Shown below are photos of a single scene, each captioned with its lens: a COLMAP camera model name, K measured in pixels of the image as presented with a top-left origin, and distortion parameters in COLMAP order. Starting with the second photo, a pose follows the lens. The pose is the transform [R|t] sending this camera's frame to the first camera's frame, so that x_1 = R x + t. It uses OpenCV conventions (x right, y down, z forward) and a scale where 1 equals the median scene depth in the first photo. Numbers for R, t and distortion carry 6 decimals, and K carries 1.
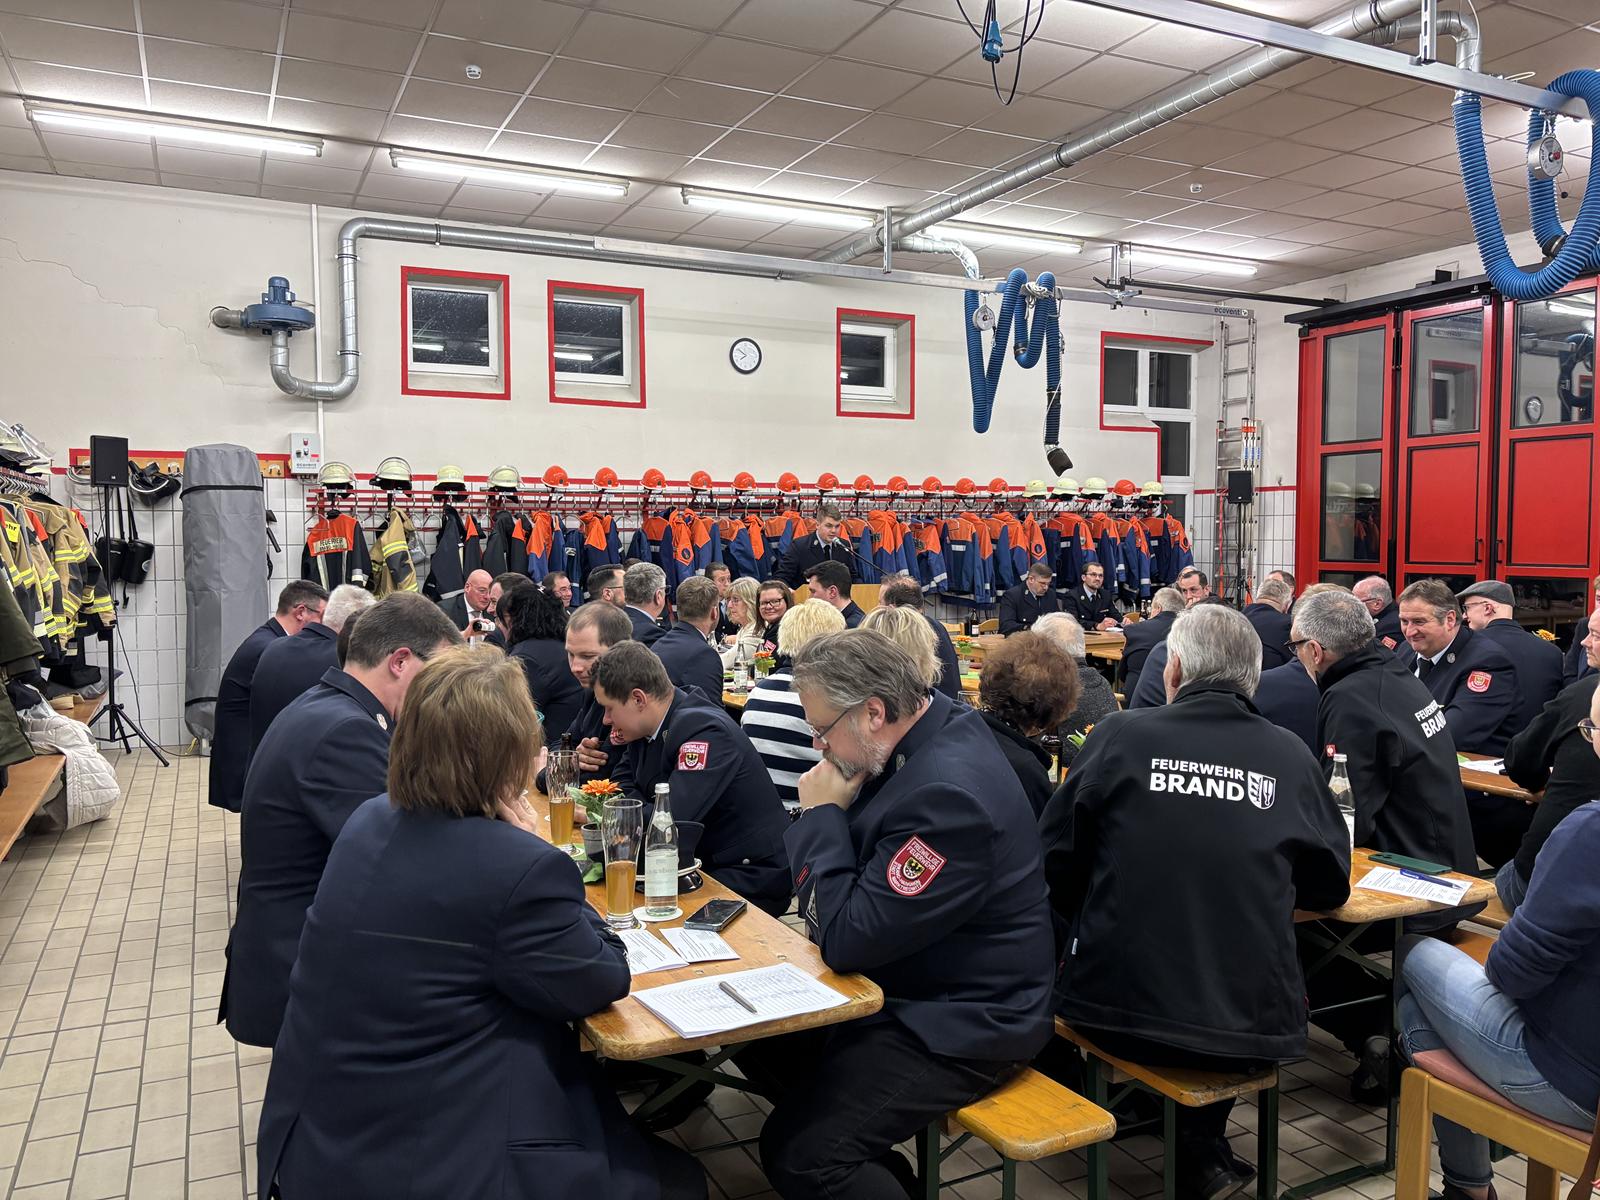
lens RADIAL K [[1217.6, 0, 787.2], [0, 1217.6, 583.4], [0, 0, 1]] dist [0.065386, -0.079883]
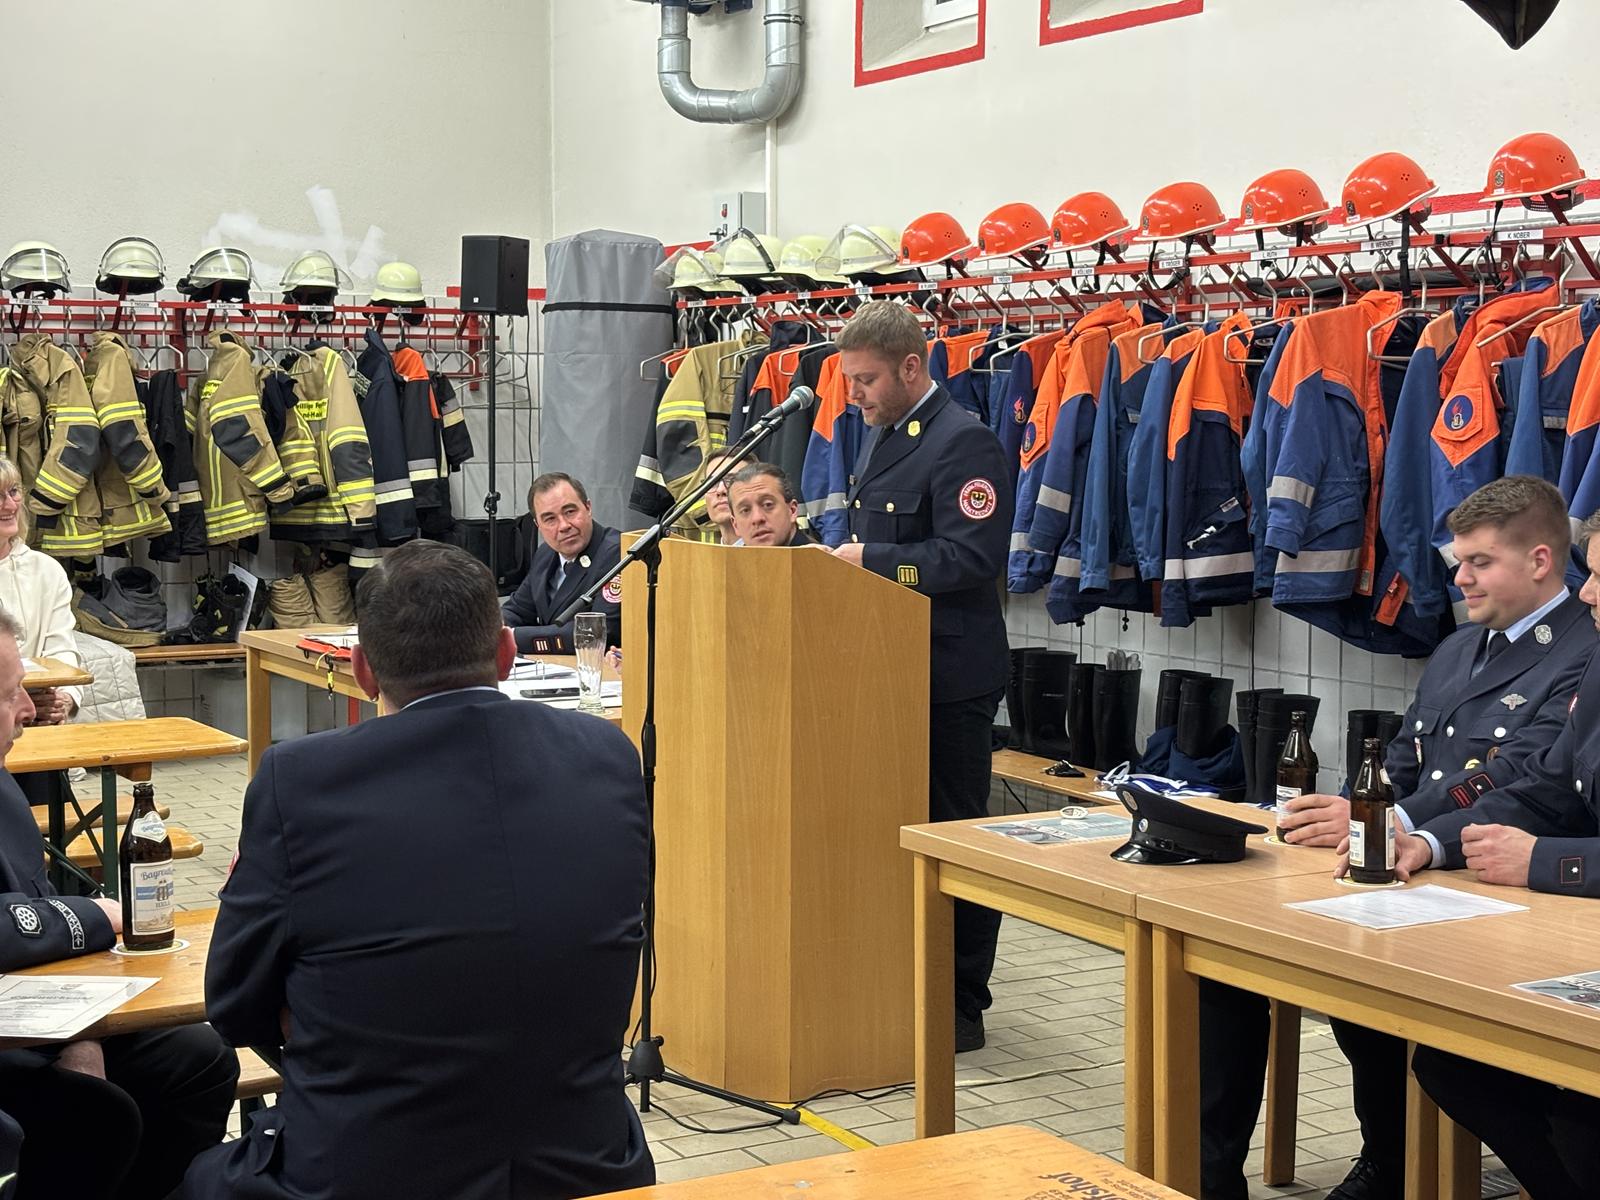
lens RADIAL K [[2444.4, 0, 799.0], [0, 2444.4, 612.0], [0, 0, 1]] dist [0.125038, 0.000000]
pose [[0.062792, 0.085948, -0.994319, 0.600511], [-0.037235, 0.995793, 0.083724, -0.030058], [0.997332, 0.031766, 0.065728, 0.872198]]
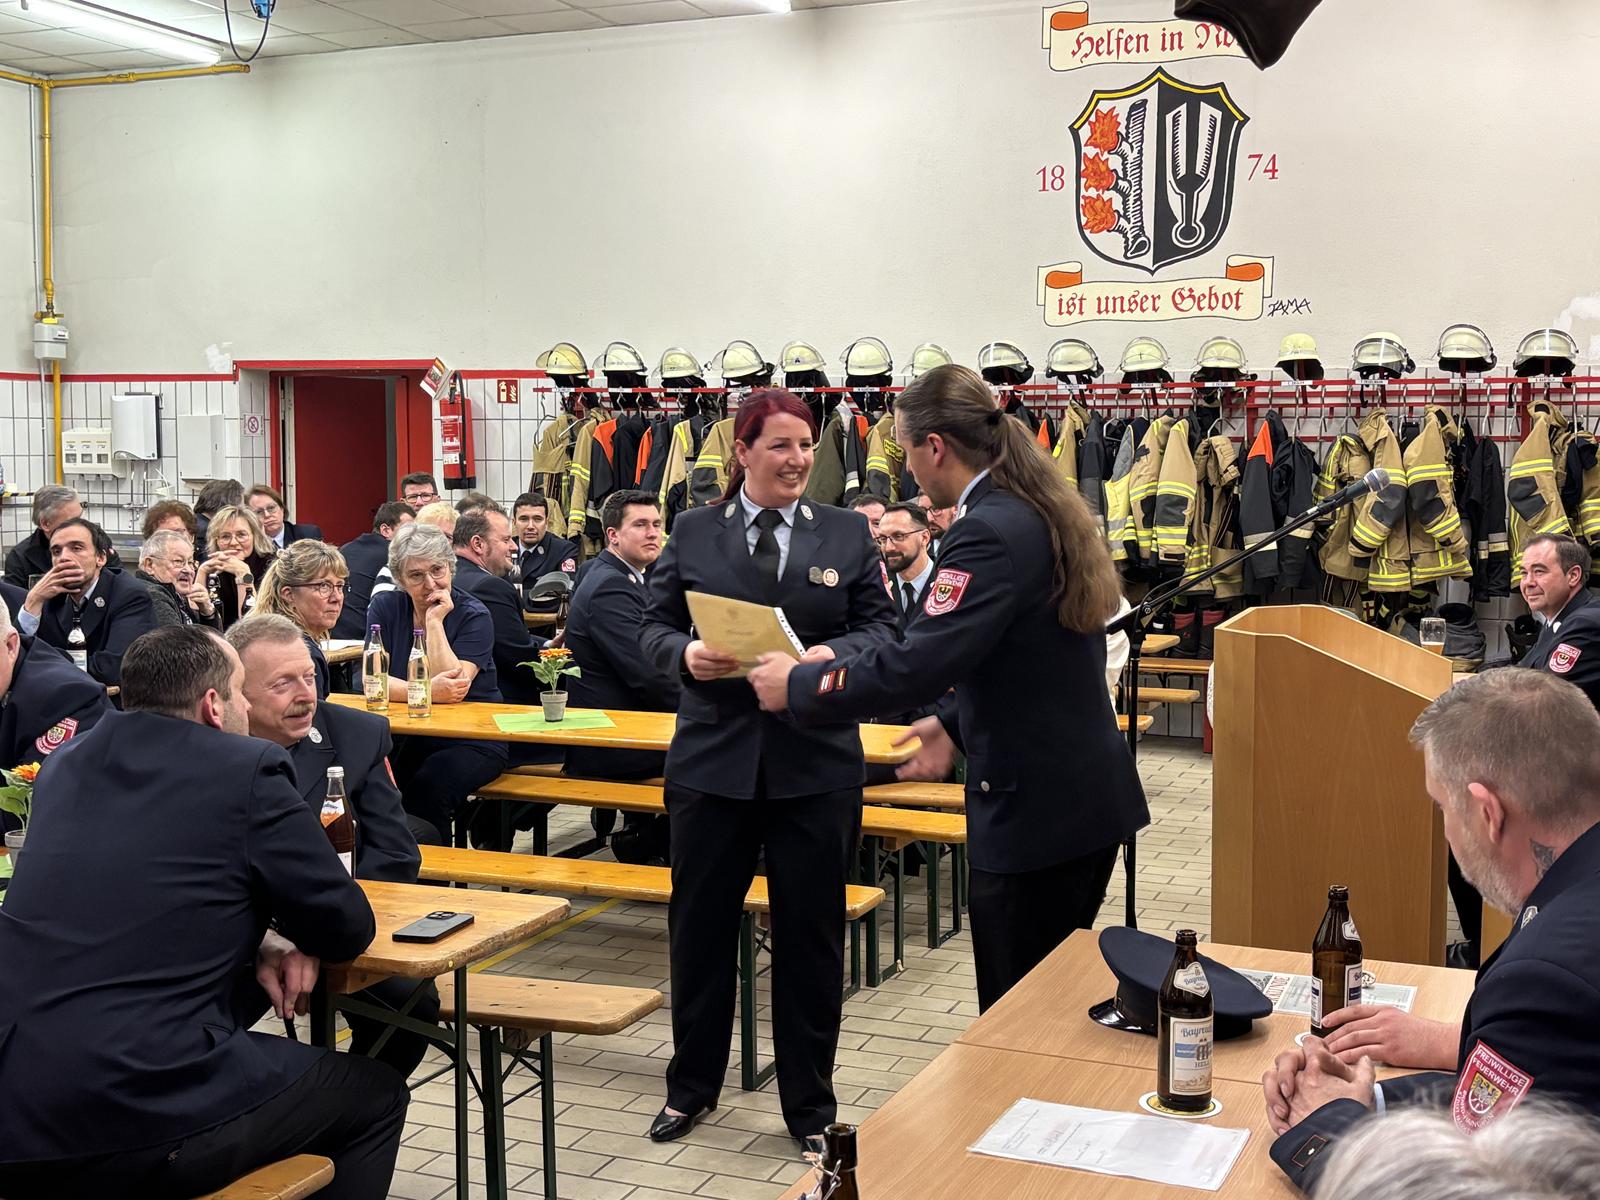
lens RADIAL K [[1889.1, 0, 771.6], [0, 1889.1, 606.5], [0, 0, 1]] dist [0.034990, 0.000000]
pose [[-0.760660, 0.055967, -0.646733, 0.417592], [-0.024690, 0.993061, 0.114977, -0.049323], [0.648680, 0.103426, -0.754000, 1.142407]]
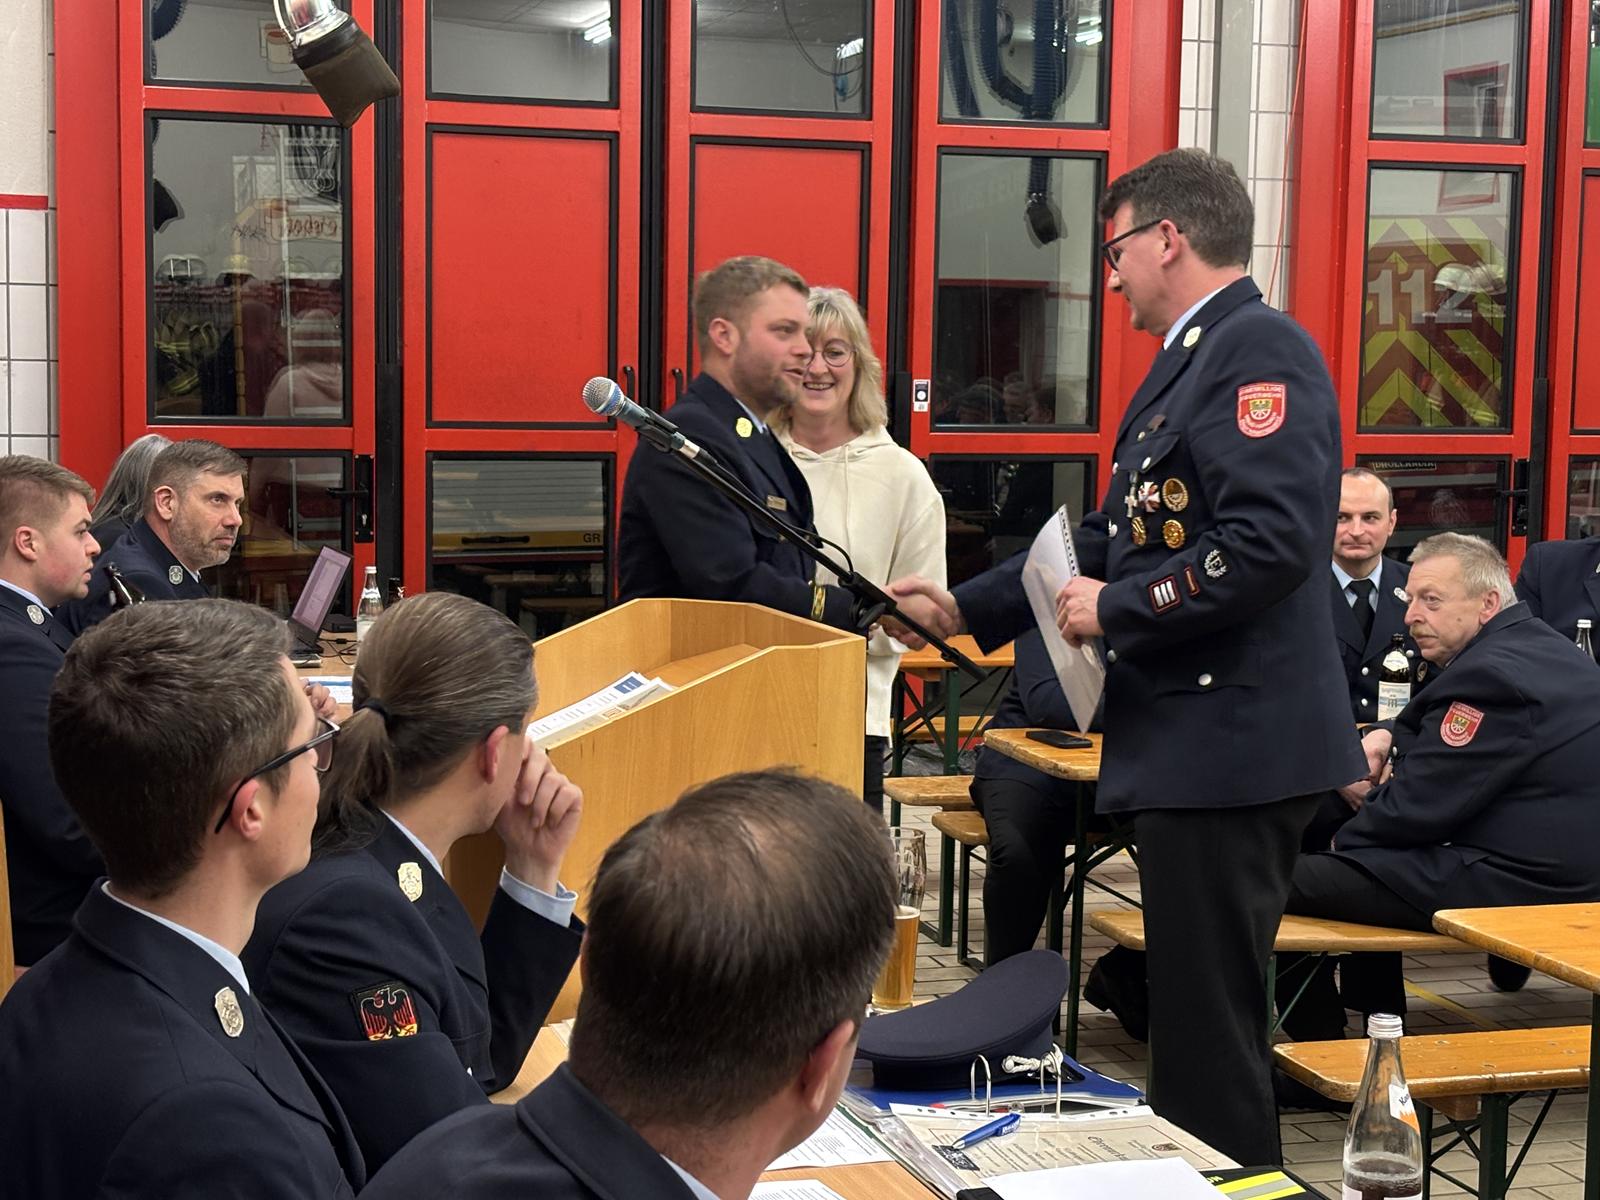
lens RADIAL K [[2617.5, 0, 812.0], [0, 2617.5, 577.9], [0, 0, 1]] dist [0.143317, 0.000000]
pose [[0.121289, -0.088219, 0.988689, -0.331619], [0.012992, 0.996099, 0.087286, -0.042345], [-0.992532, 0.002258, 0.121962, 0.840141]]
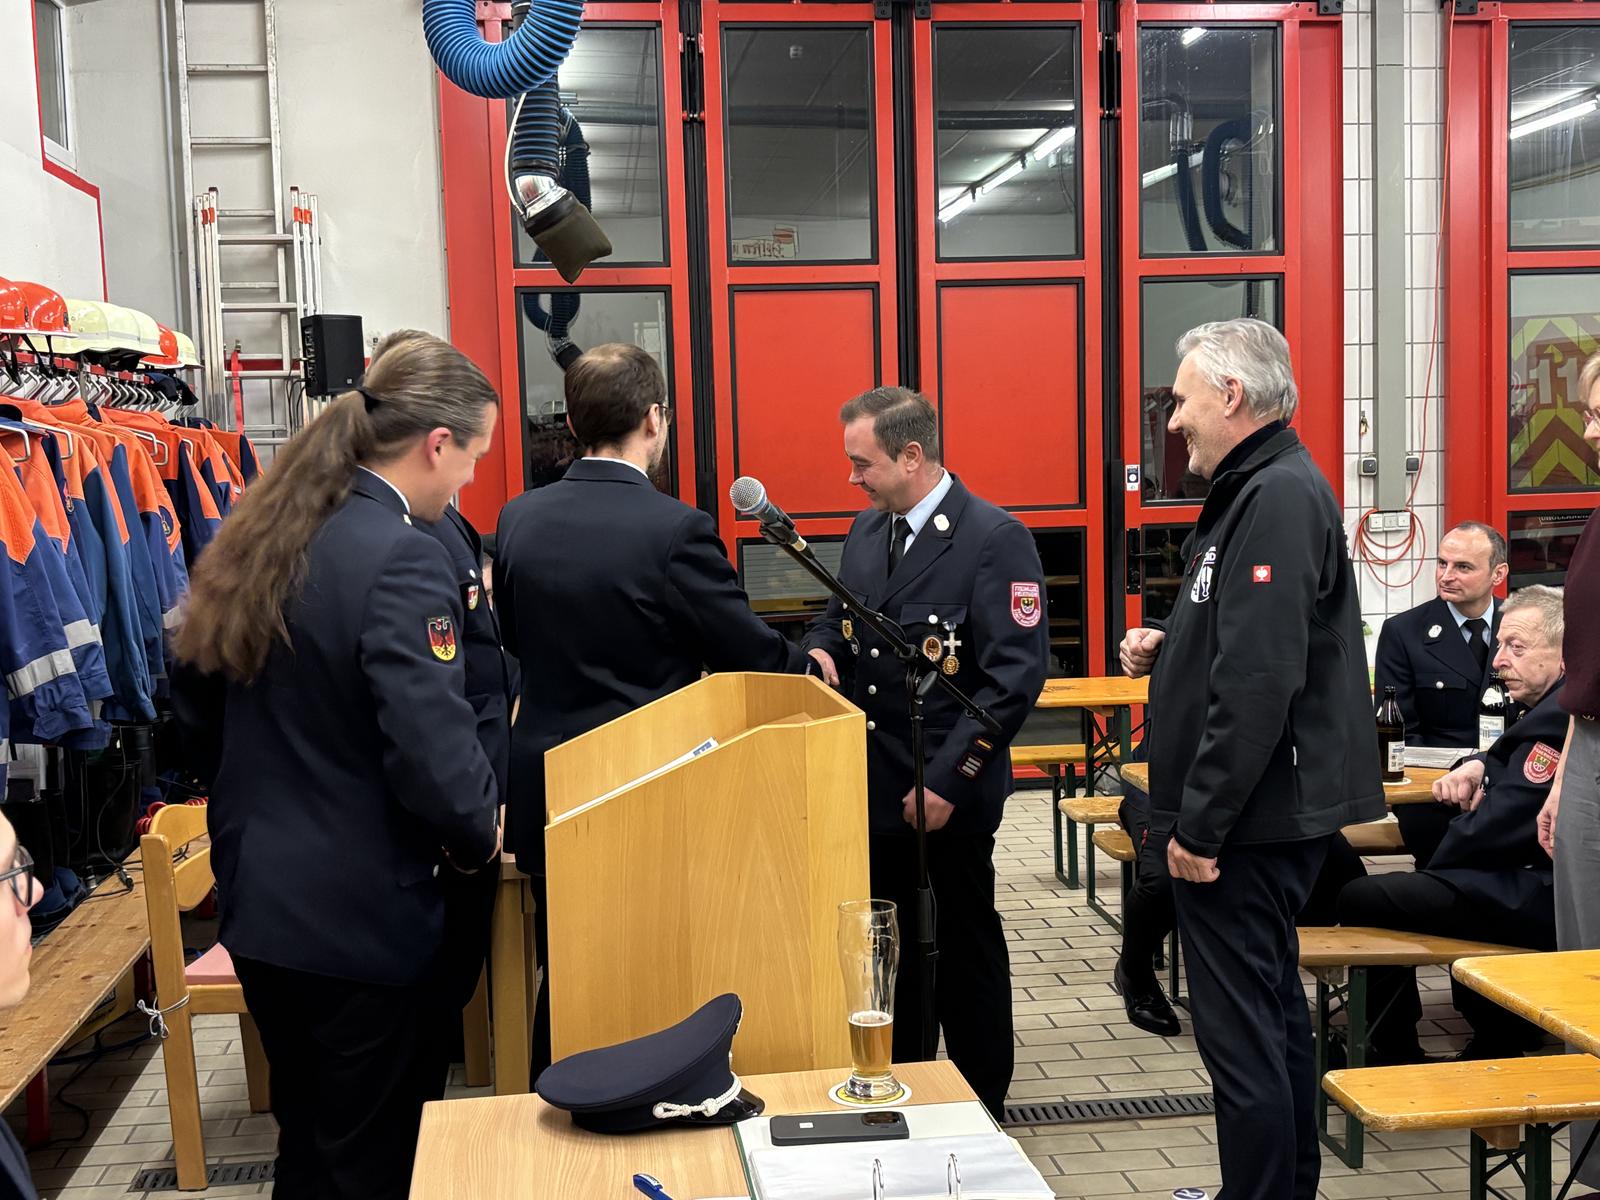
lens RADIAL K [[1889.1, 0, 810.0], [0, 1889.1, 603.2], [0, 0, 1]] dist [0.034990, 0.000000]
pose [[0.297958, -0.087098, 0.950597, -0.247805], [0.056613, 0.995688, 0.073485, -0.039537], [-0.952899, 0.031920, 0.301604, 0.804719]]
